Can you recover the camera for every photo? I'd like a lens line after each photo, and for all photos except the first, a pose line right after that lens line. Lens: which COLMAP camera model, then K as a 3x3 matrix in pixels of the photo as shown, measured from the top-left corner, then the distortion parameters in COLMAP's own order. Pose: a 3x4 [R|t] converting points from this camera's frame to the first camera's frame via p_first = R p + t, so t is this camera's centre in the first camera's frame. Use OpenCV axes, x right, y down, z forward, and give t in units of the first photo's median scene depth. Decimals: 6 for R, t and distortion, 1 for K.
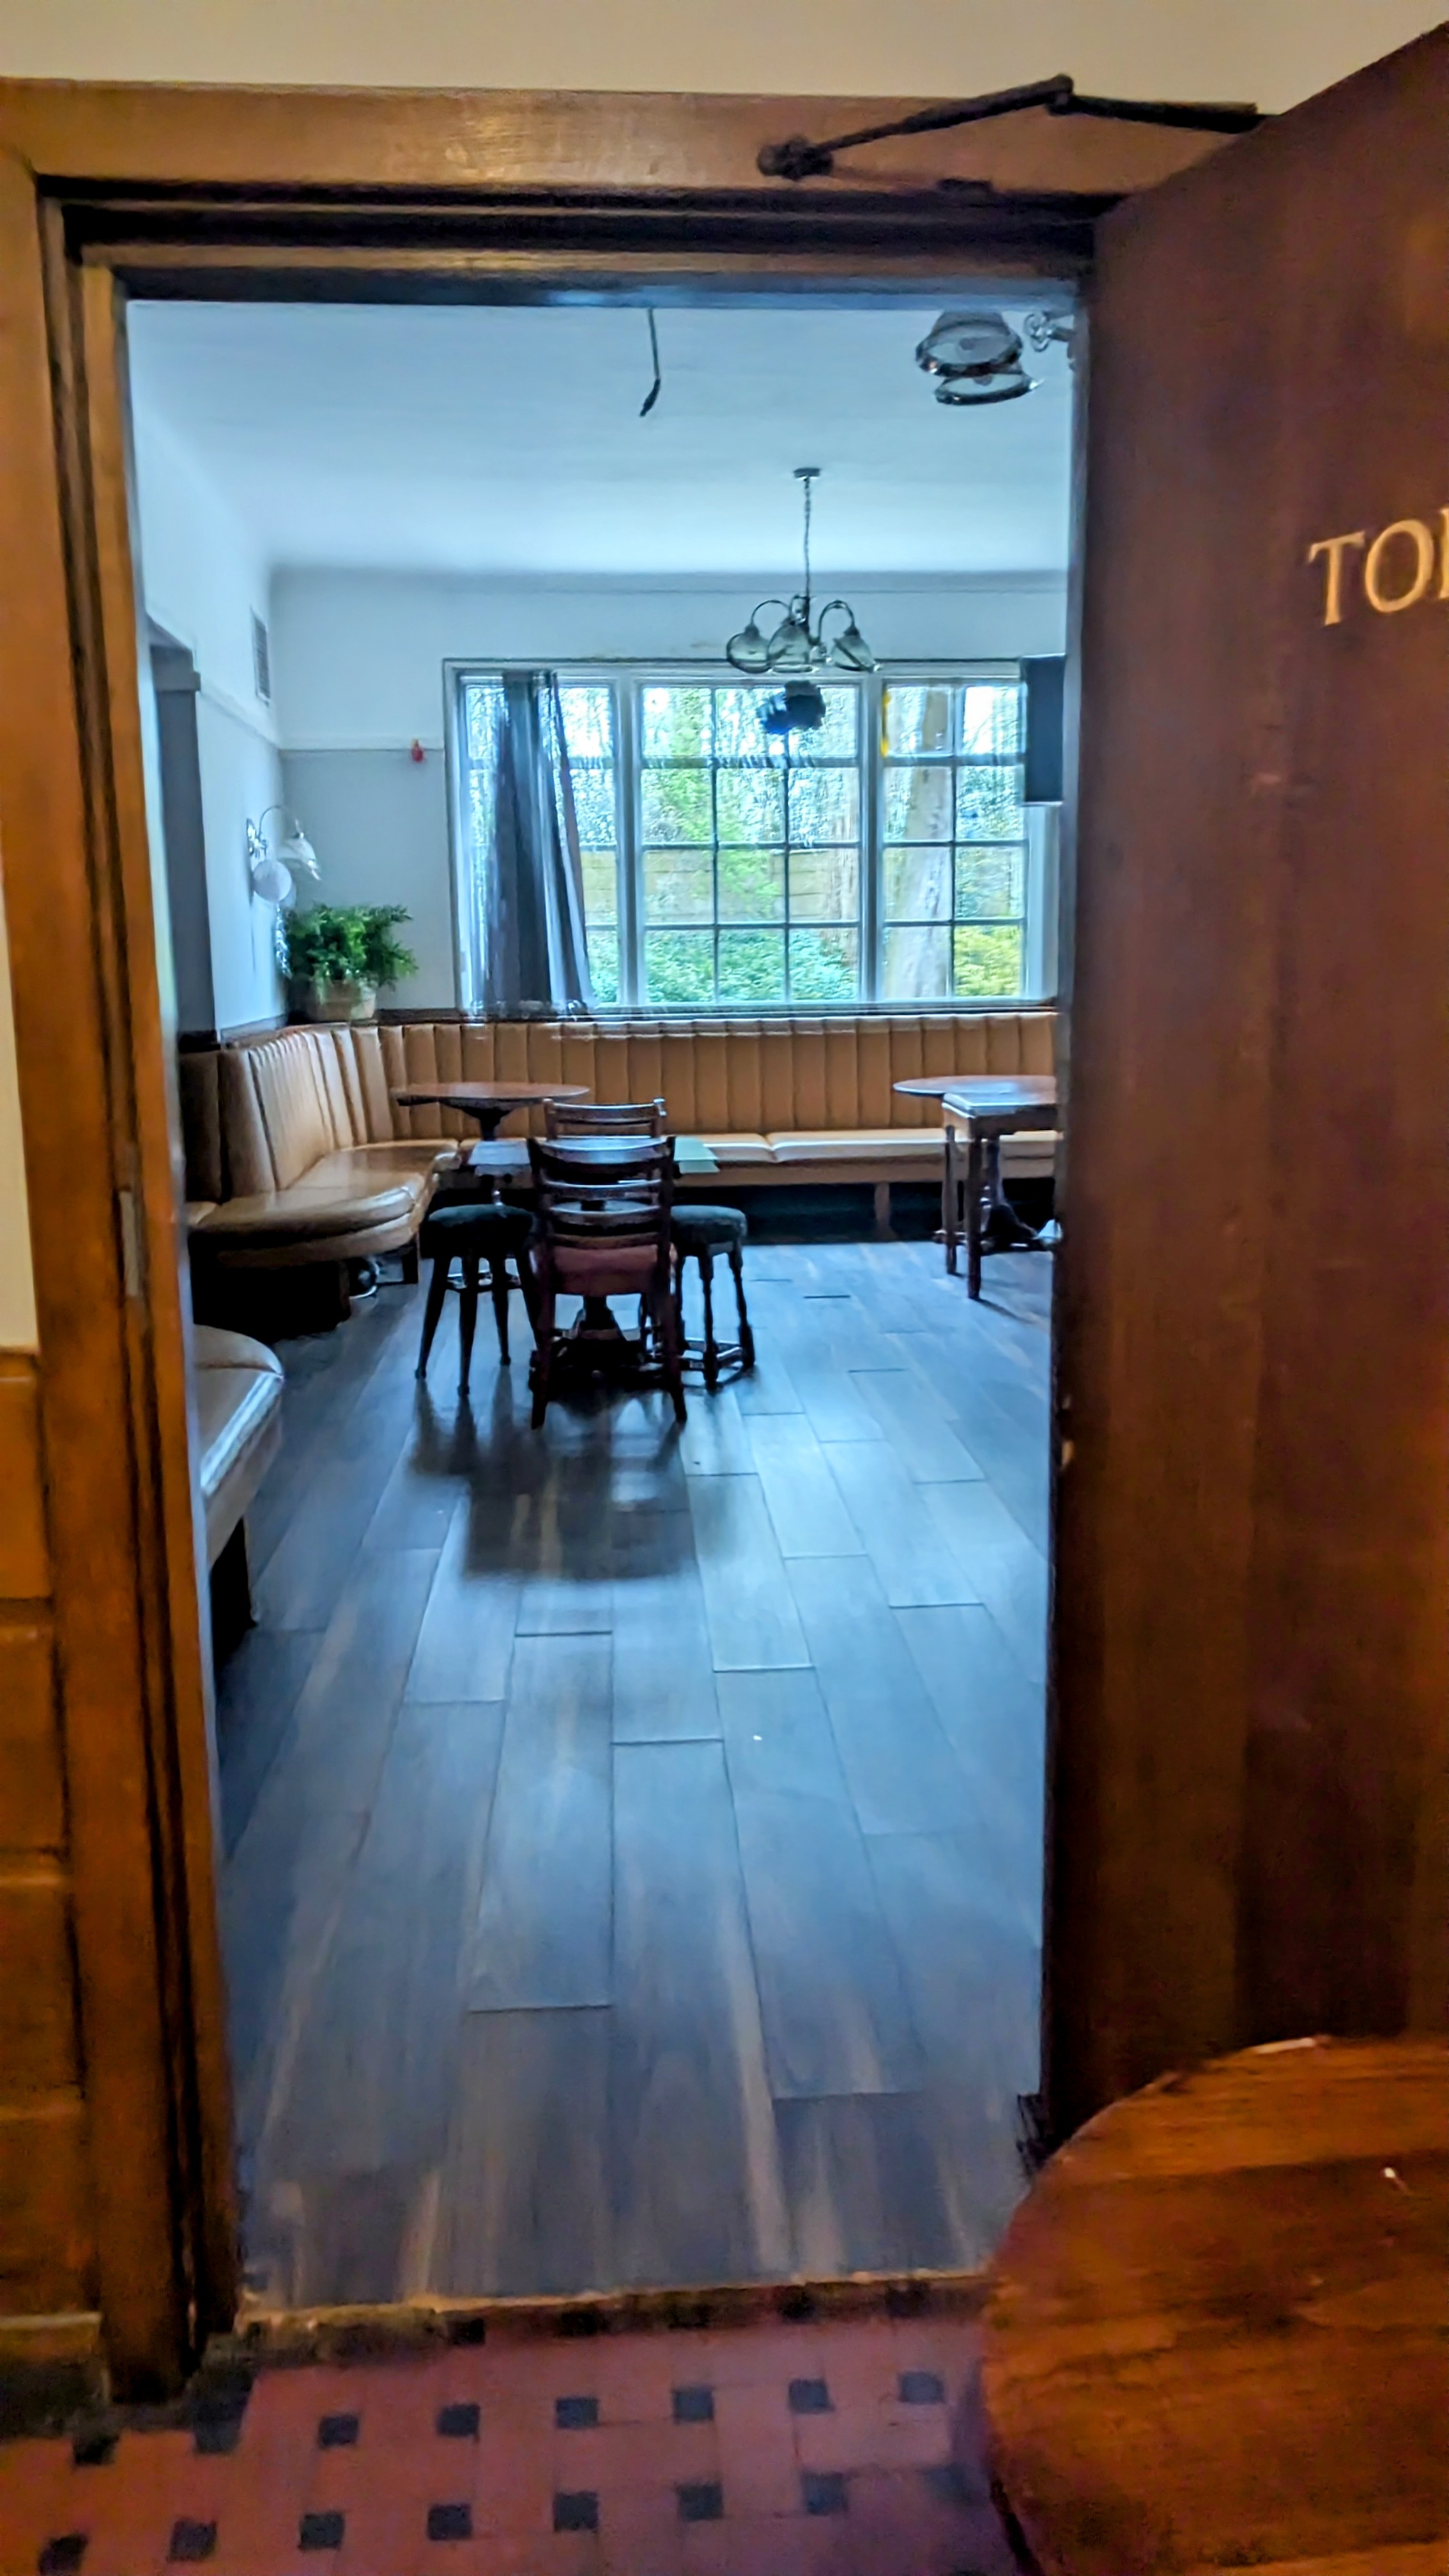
lens RADIAL K [[1917.3, 0, 724.5], [0, 1917.3, 1288.0], [0, 0, 1]] dist [0.002459, -0.081854]
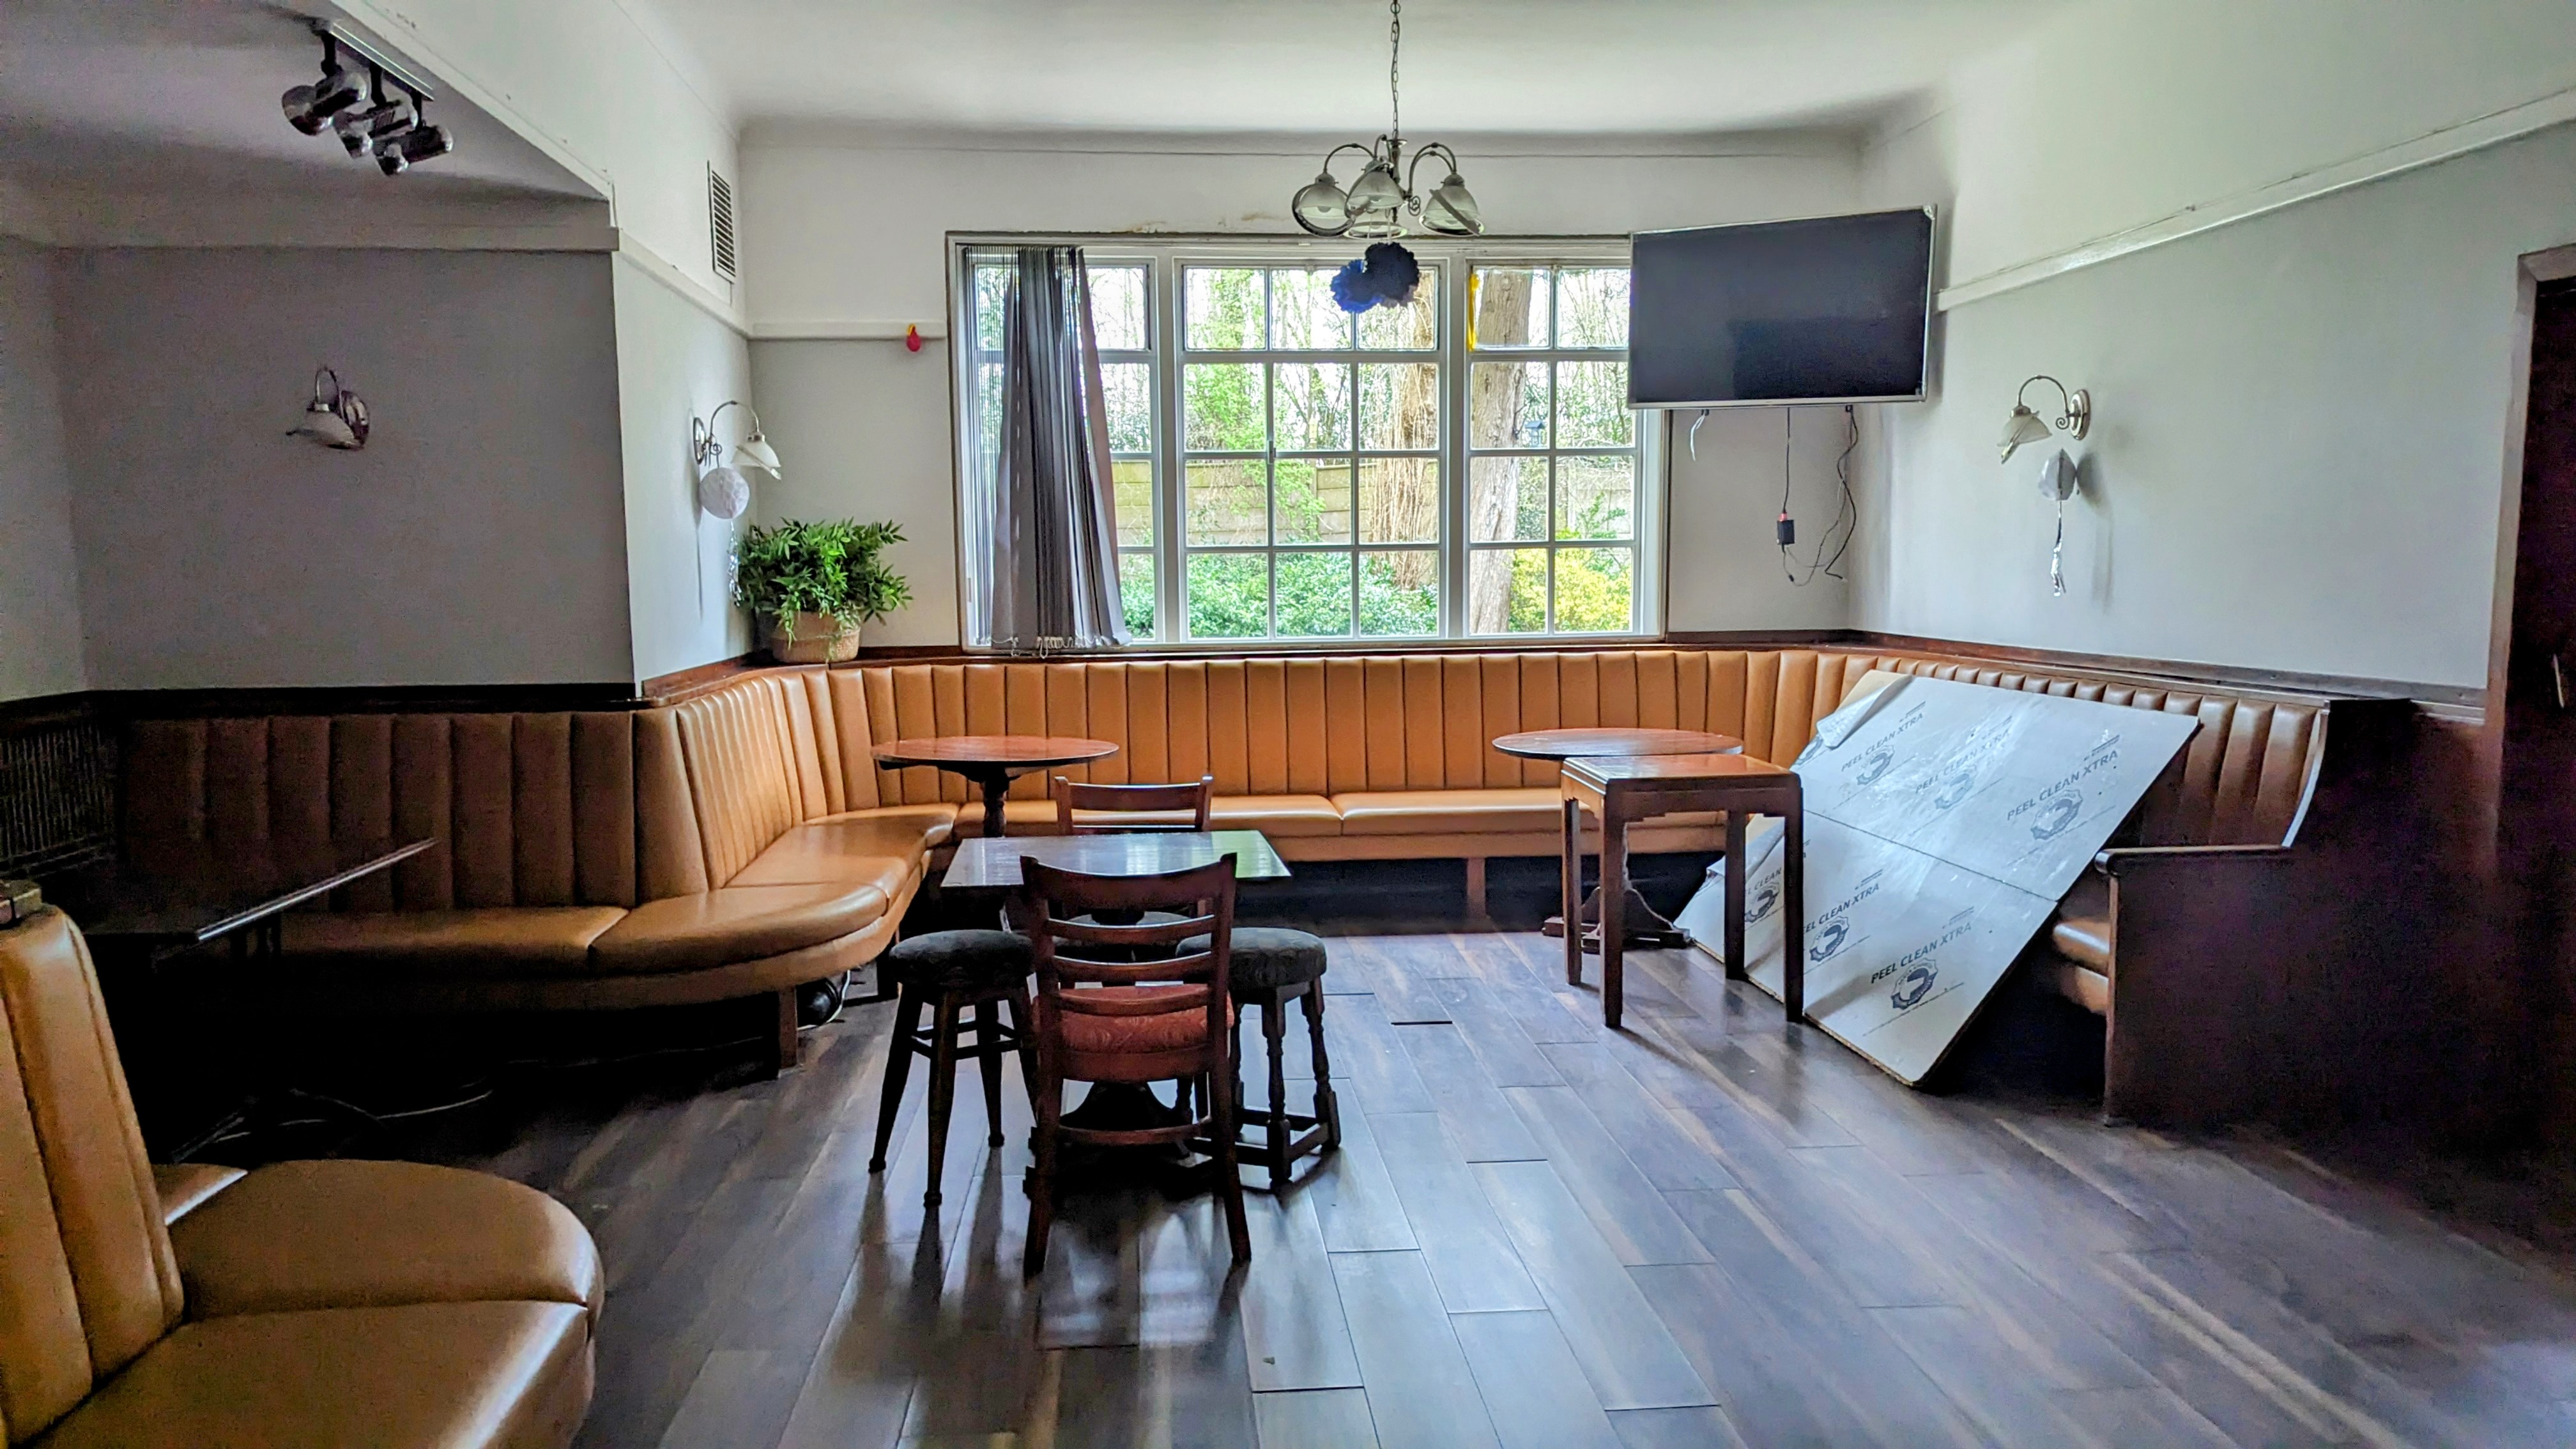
lens RADIAL K [[1917.3, 0, 1288.0], [0, 1917.3, 724.5], [0, 0, 1]] dist [0.002459, -0.081854]
pose [[0.999905, -0.000234, 0.013812, -0.010370], [0.001491, 0.995844, -0.091060, -0.041232], [-0.013733, 0.091072, 0.995750, 0.200310]]
